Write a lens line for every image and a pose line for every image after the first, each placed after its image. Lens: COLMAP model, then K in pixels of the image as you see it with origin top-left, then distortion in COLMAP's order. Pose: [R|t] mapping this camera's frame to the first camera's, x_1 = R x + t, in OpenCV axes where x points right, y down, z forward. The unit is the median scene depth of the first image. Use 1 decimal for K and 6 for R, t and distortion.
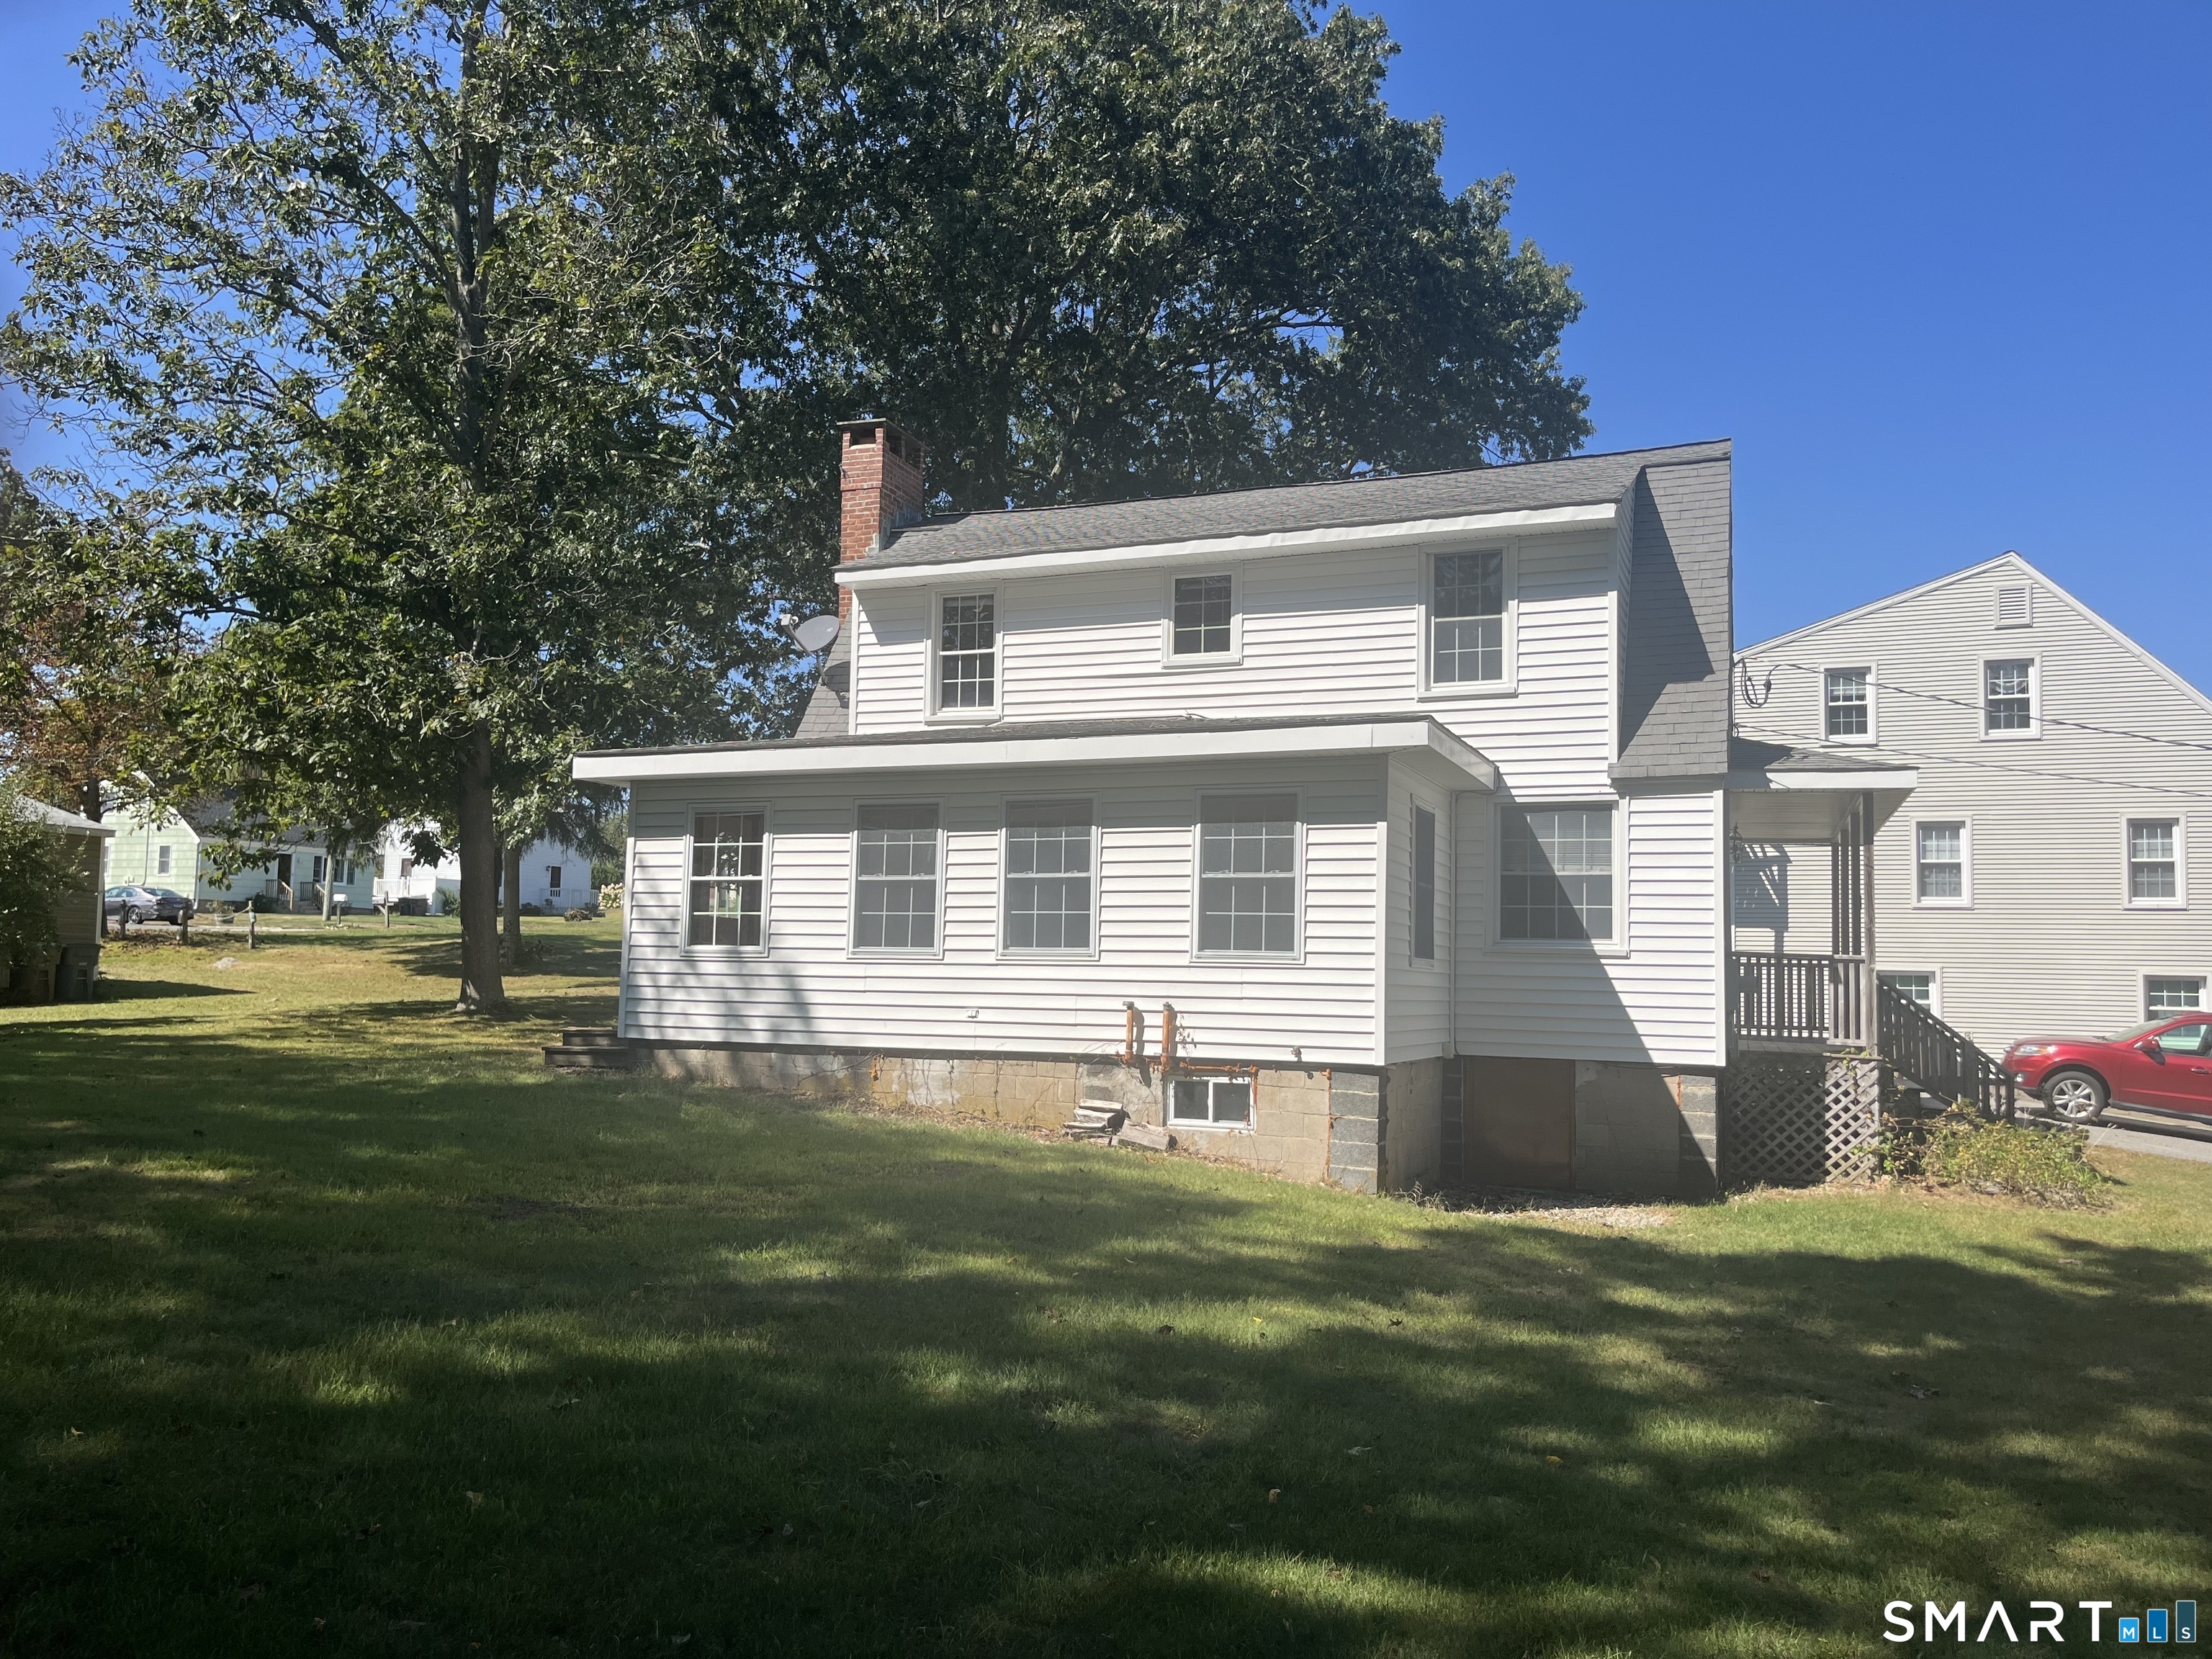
lens RADIAL K [[1672.7, 0, 1107.7], [0, 1672.7, 830.3], [0, 0, 1]] dist [0.008128, -0.001638]
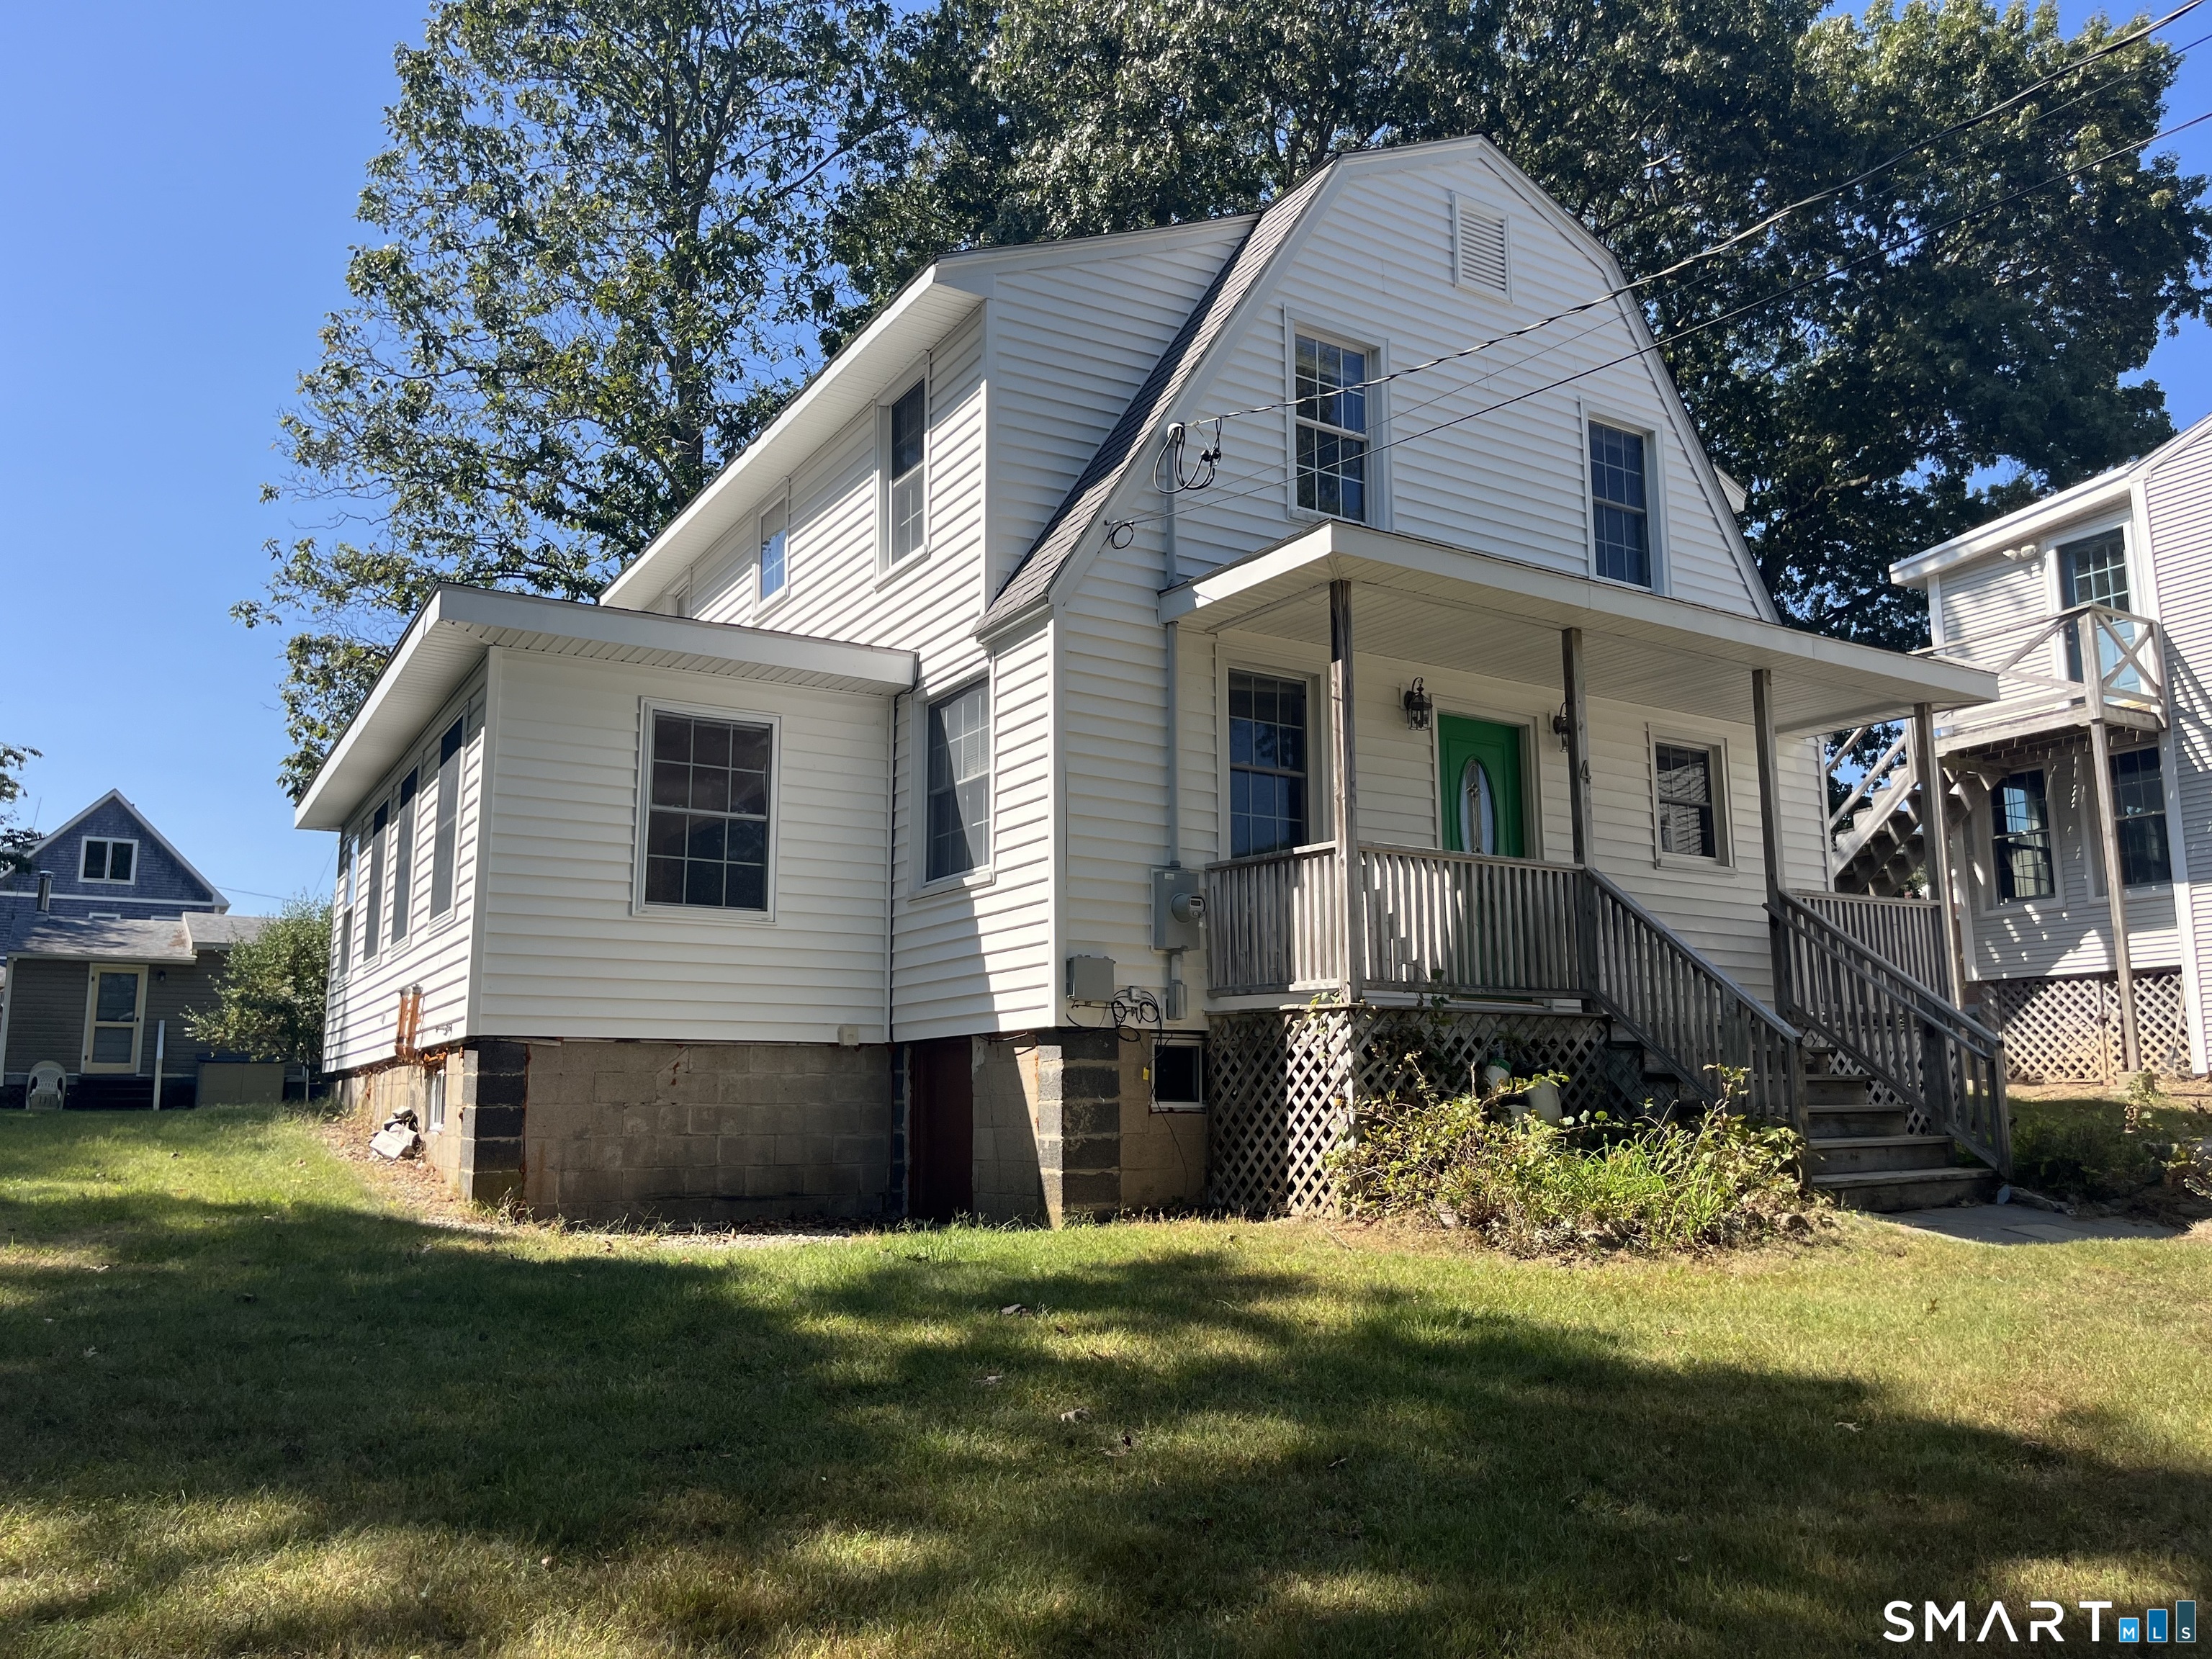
lens RADIAL K [[1672.7, 0, 1107.5], [0, 1672.7, 833.7], [0, 0, 1]] dist [0.008128, -0.001638]
pose [[0.807077, -0.127003, -0.576625, 0.742620], [0.079280, 0.991059, -0.107317, 0.132225], [0.585099, 0.040898, 0.809930, 0.458000]]
